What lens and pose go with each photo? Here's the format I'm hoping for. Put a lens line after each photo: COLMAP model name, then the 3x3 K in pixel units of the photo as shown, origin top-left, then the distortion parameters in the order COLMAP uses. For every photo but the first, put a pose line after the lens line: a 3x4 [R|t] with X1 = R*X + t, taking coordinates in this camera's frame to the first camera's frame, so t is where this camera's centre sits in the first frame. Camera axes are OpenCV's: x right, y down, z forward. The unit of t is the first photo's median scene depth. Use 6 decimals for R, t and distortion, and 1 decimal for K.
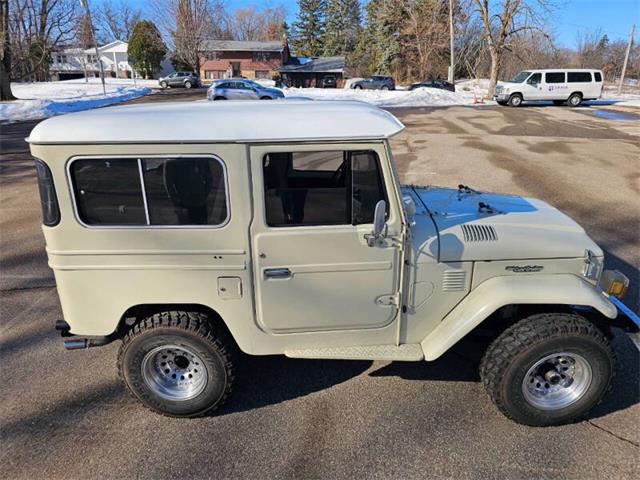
lens RADIAL K [[424.4, 0, 319.8], [0, 424.4, 234.4], [0, 0, 1]] dist [0.058353, -0.053824]
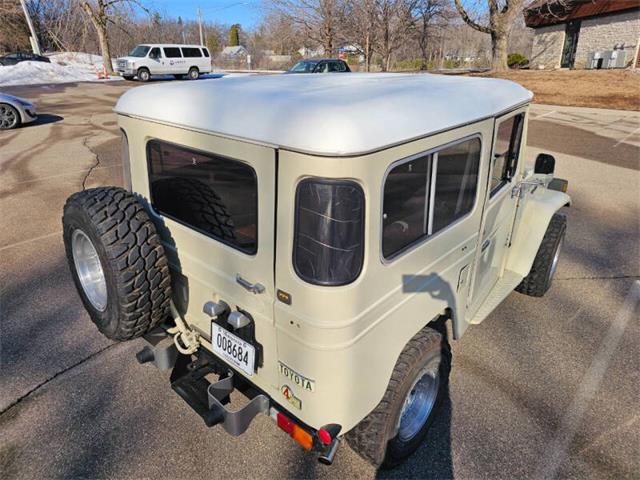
lens RADIAL K [[424.4, 0, 319.8], [0, 424.4, 234.4], [0, 0, 1]] dist [0.058353, -0.053824]
pose [[0.647941, -0.288398, 0.704982, -0.089271], [0.251571, 0.954637, 0.159313, -0.016529], [-0.718947, 0.074127, 0.691100, 0.049358]]
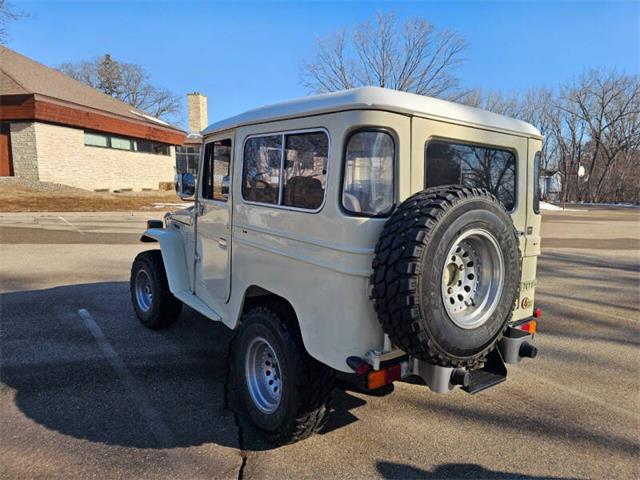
lens RADIAL K [[427.5, 0, 317.3], [0, 427.5, 227.2], [0, 0, 1]] dist [0.065943, -0.057124]
pose [[-0.622736, -0.084635, 0.777841, -0.096410], [0.237462, 0.926800, 0.290954, -0.038633], [-0.745527, 0.365896, -0.557054, 0.175427]]
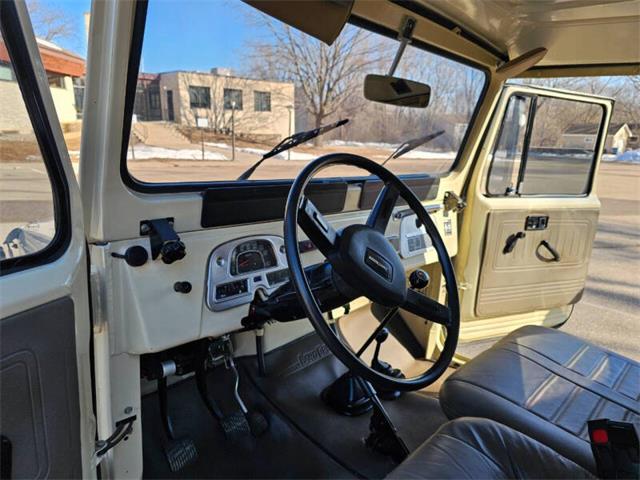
lens RADIAL K [[435.9, 0, 310.1], [0, 435.9, 237.3], [0, 0, 1]] dist [0.054521, -0.060698]
pose [[-0.736106, -0.182010, 0.651936, -0.005471], [0.187253, 0.870818, 0.454547, -0.029313], [-0.650450, 0.456671, -0.606932, 0.137145]]
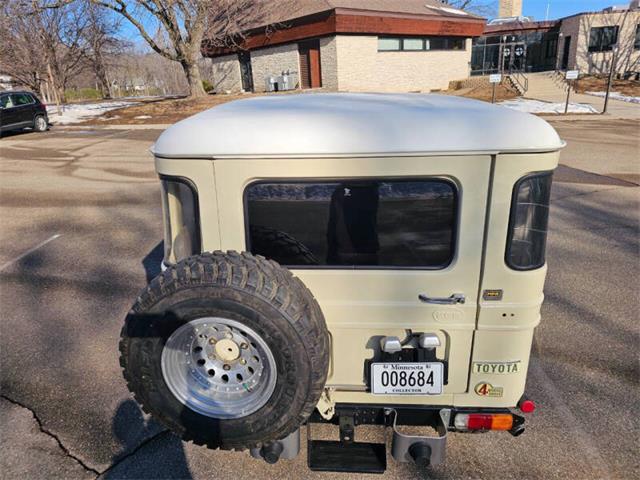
lens RADIAL K [[425.9, 0, 312.6], [0, 425.9, 228.6], [0, 0, 1]] dist [0.052025, -0.048102]
pose [[0.024151, -0.326412, 0.944919, -0.108961], [0.361744, 0.883998, 0.296122, -0.035508], [-0.931965, 0.334667, 0.139427, 0.103599]]
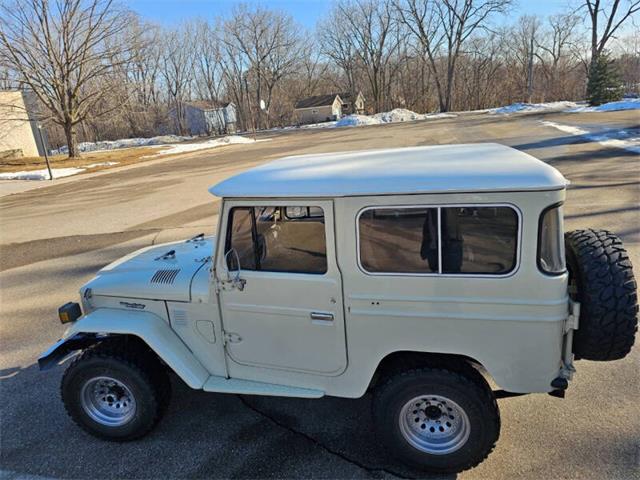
lens RADIAL K [[435.9, 0, 310.1], [0, 435.9, 237.3], [0, 0, 1]] dist [0.054521, -0.060698]
pose [[-0.975542, 0.032184, 0.217444, -0.022773], [0.153499, 0.807818, 0.569094, -0.078892], [-0.157340, 0.588553, -0.793001, 0.201645]]
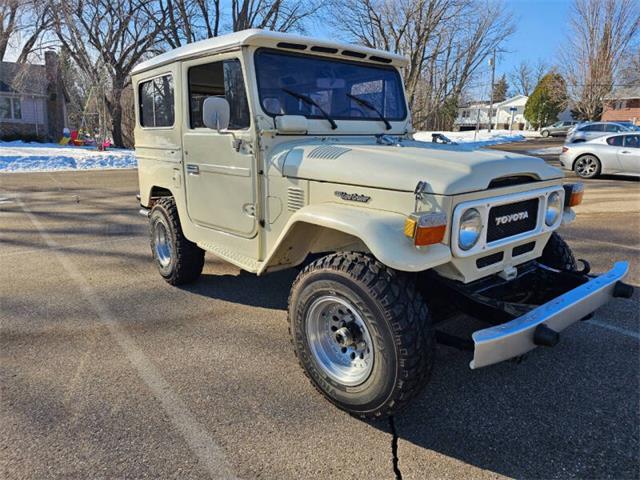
lens RADIAL K [[426.8, 0, 326.3], [0, 426.8, 231.2], [0, 0, 1]] dist [0.066151, -0.054229]
pose [[0.669993, 0.181414, -0.719860, 0.093559], [-0.271497, 0.962386, -0.010157, 0.014768], [0.690940, 0.202245, 0.694045, 0.036610]]
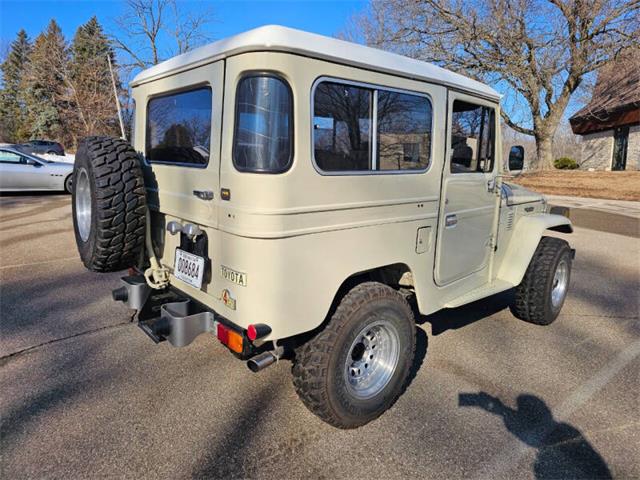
lens RADIAL K [[424.4, 0, 319.8], [0, 424.4, 234.4], [0, 0, 1]] dist [0.058353, -0.053824]
pose [[0.738197, -0.089837, 0.668576, -0.087513], [0.198468, 0.976152, -0.087968, 0.013004], [-0.644729, 0.197629, 0.738422, 0.037932]]
